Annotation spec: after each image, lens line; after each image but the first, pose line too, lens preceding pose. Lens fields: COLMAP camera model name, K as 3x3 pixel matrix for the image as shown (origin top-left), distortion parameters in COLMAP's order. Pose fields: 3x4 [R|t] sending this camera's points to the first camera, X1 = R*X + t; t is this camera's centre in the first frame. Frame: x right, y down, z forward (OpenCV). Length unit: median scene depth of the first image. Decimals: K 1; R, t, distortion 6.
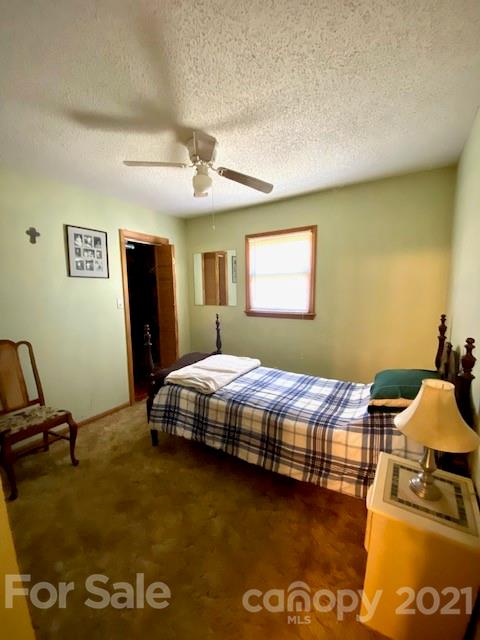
lens RADIAL K [[258.5, 0, 236.6], [0, 258.5, 320.8], [0, 0, 1]] dist [0.050558, -0.031751]
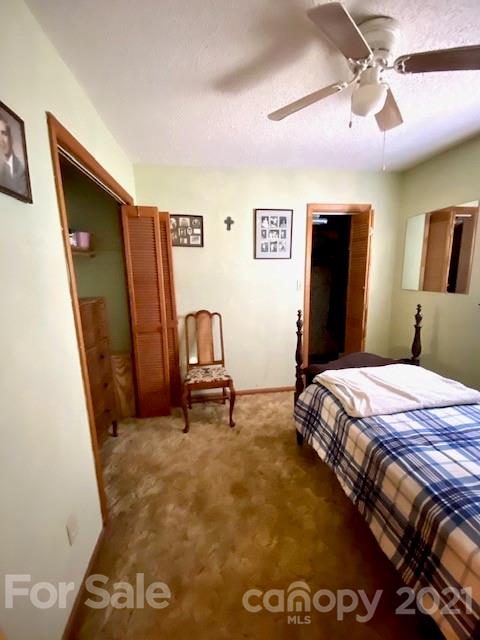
lens RADIAL K [[258.5, 0, 236.6], [0, 258.5, 320.8], [0, 0, 1]] dist [0.050558, -0.031751]
pose [[0.660434, 0.139776, -0.737760, 0.157086], [-0.083654, 0.990102, 0.112698, -0.030194], [0.746210, -0.012713, 0.665589, 0.249046]]
